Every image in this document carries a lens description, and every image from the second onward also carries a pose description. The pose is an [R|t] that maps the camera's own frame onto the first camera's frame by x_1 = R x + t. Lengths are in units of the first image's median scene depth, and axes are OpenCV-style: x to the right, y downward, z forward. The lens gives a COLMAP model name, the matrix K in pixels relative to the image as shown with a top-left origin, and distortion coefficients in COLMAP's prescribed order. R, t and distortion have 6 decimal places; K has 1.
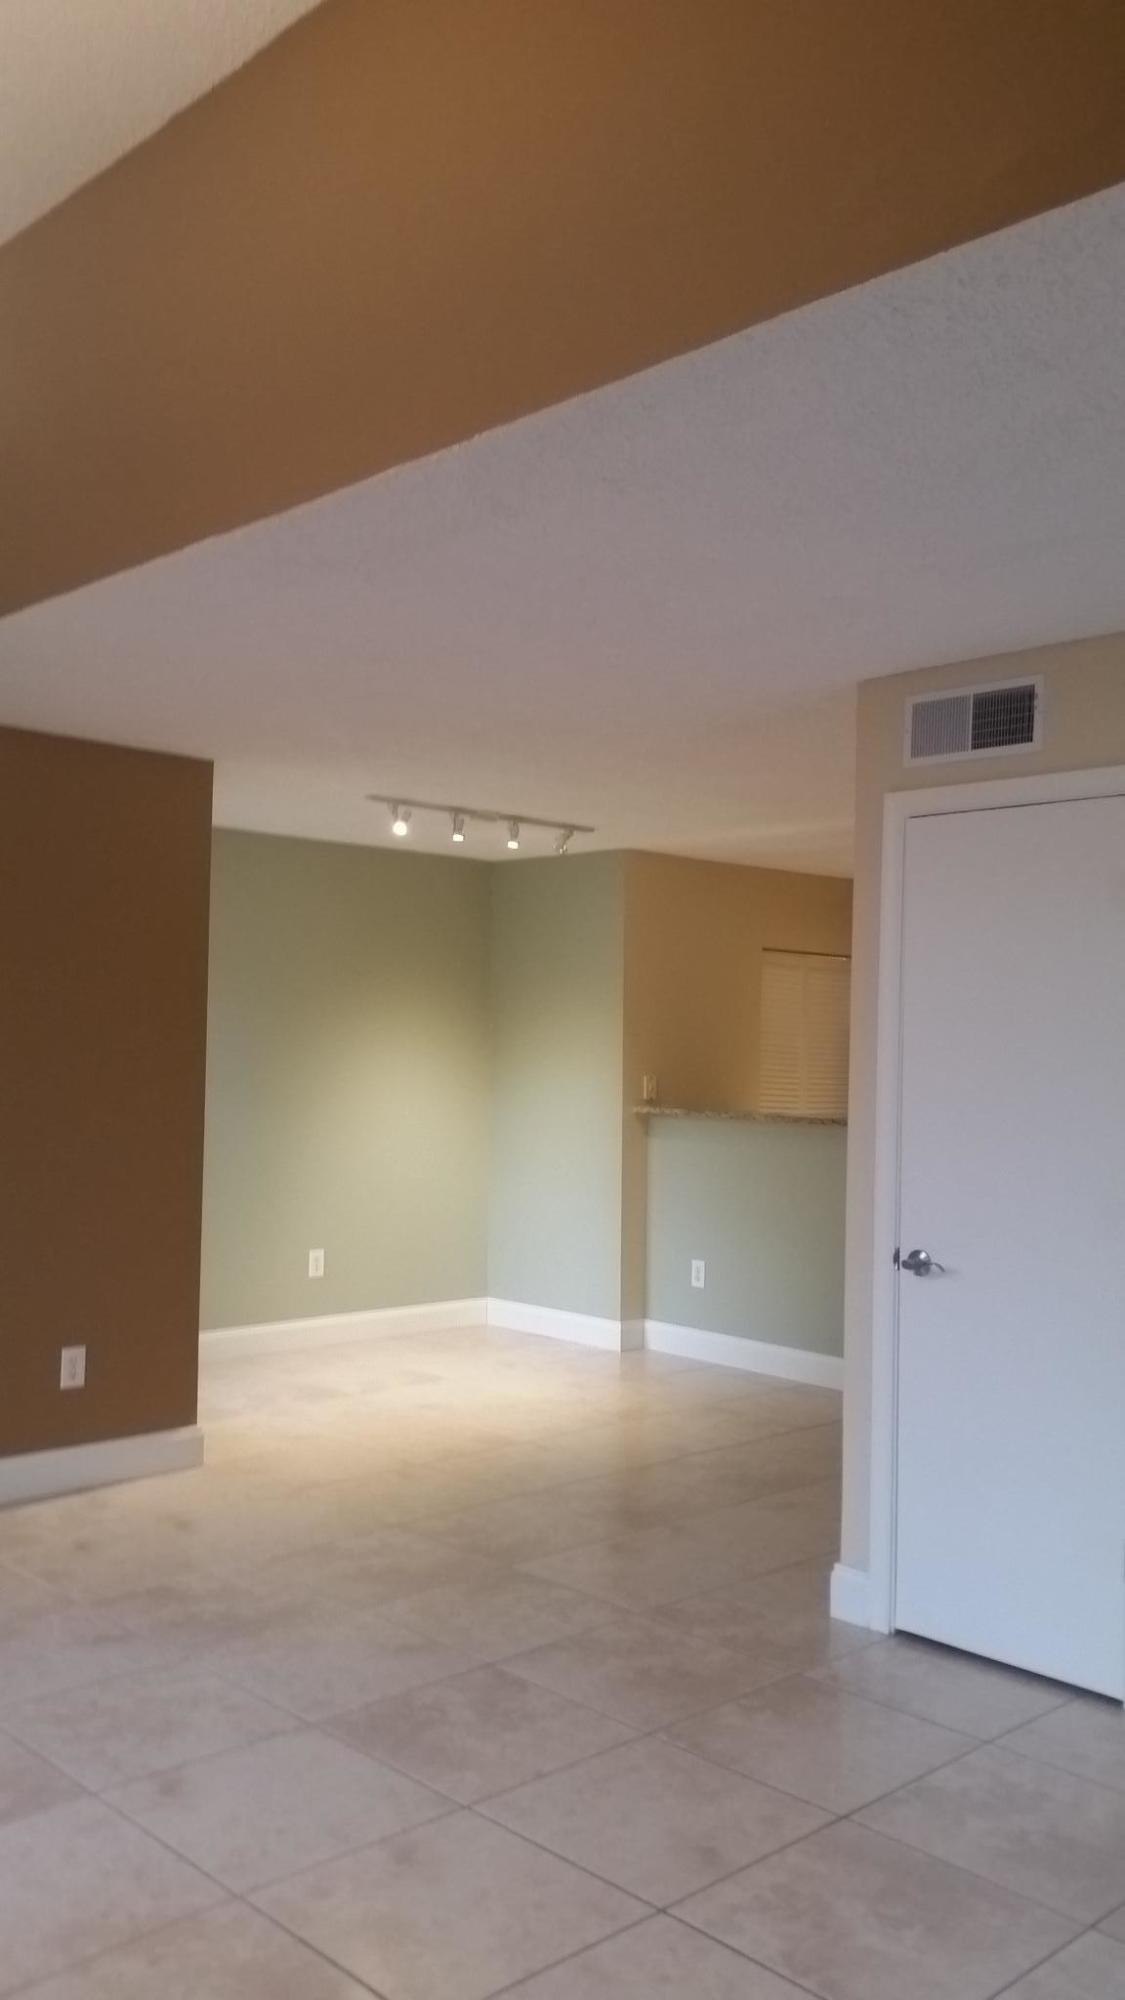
lens RADIAL K [[1609.1, 0, 562.5], [0, 1609.1, 1000.0], [0, 0, 1]] dist [0.105336, -0.258080]
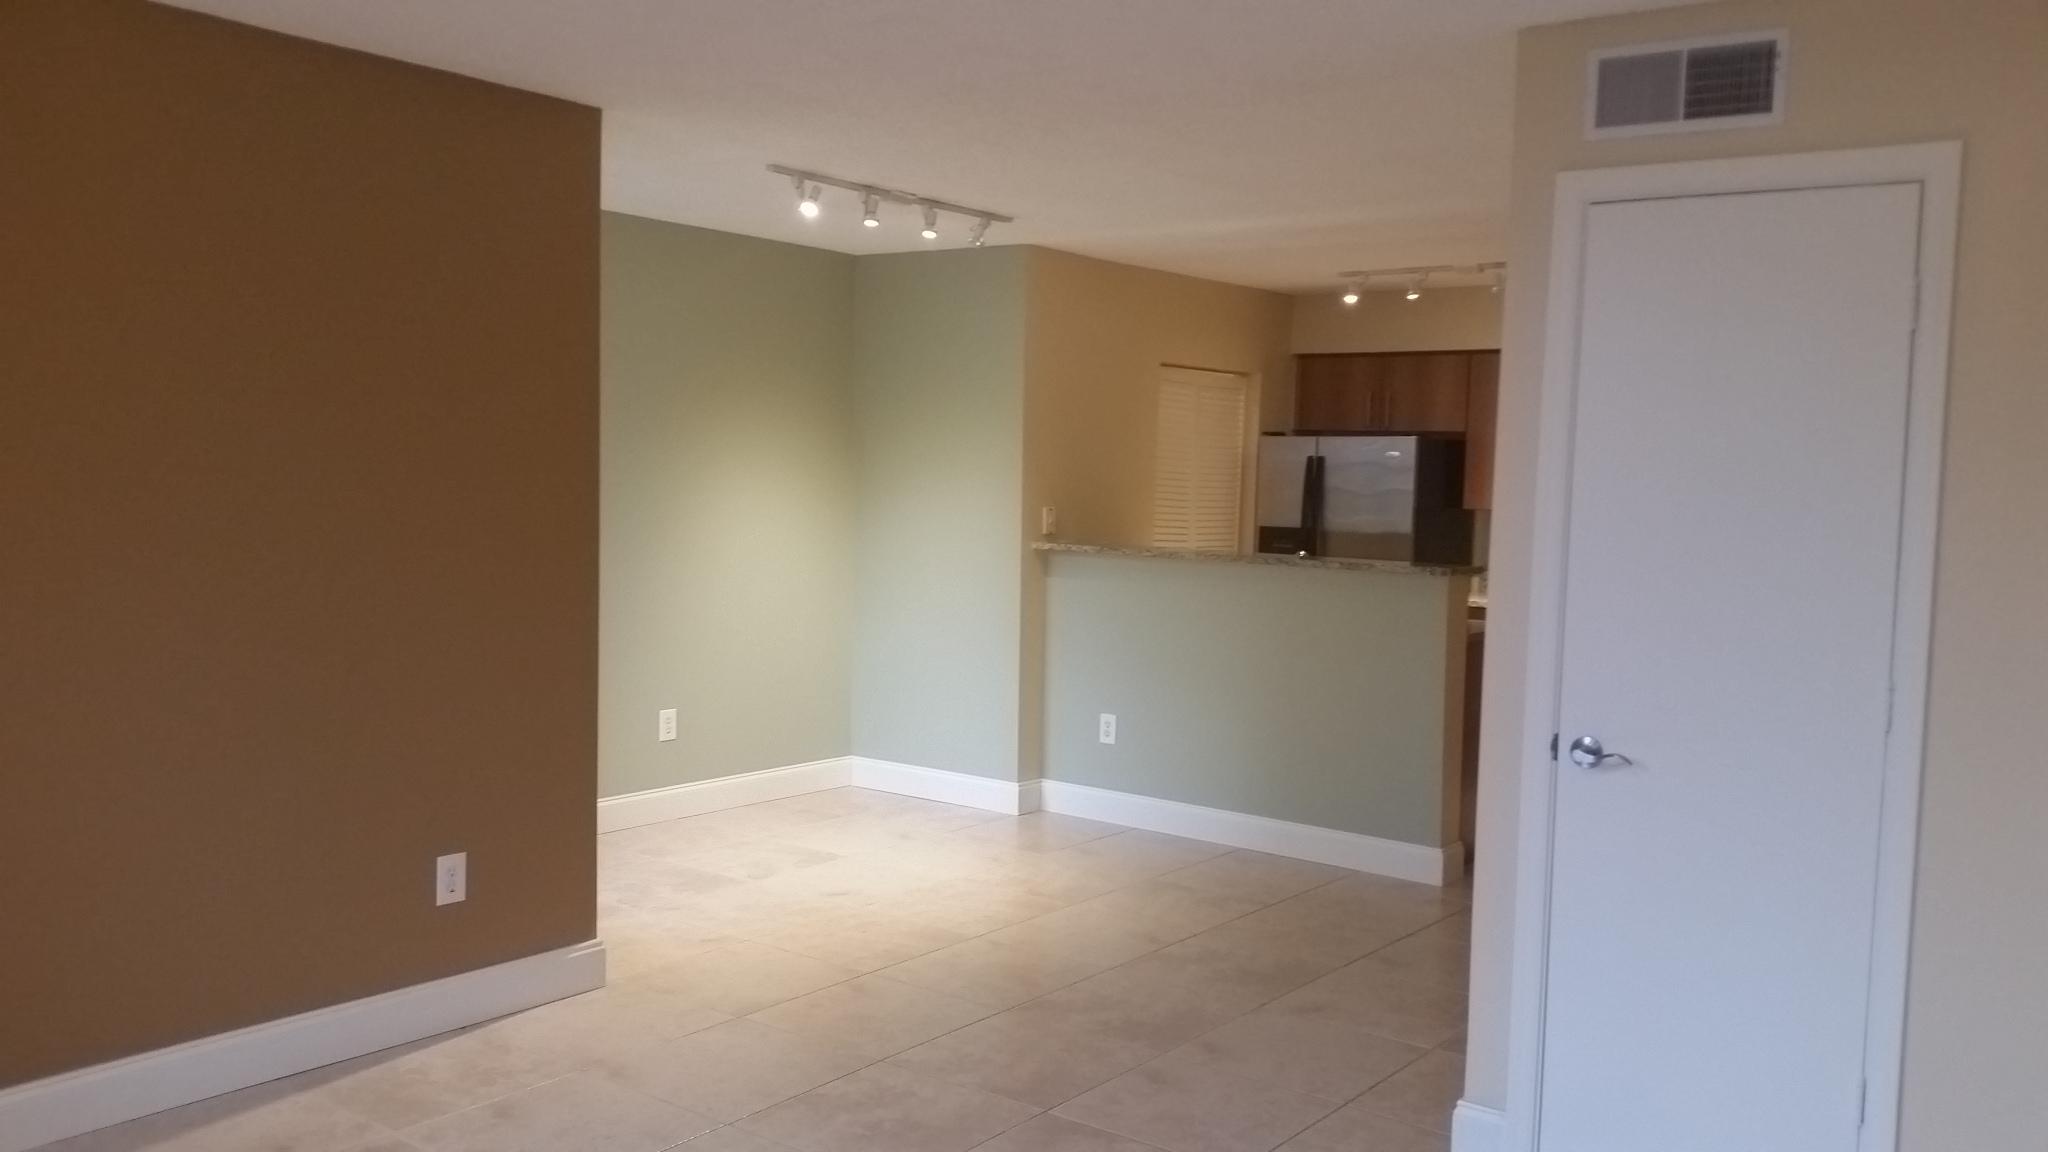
lens RADIAL K [[1647.7, 0, 1024.0], [0, 1647.7, 576.0], [0, 0, 1]] dist [0.105336, -0.258080]
pose [[0.987824, -0.003834, 0.155526, -0.118494], [-0.011507, 0.995157, 0.097620, -0.004075], [-0.155147, -0.098221, 0.982996, 0.131942]]
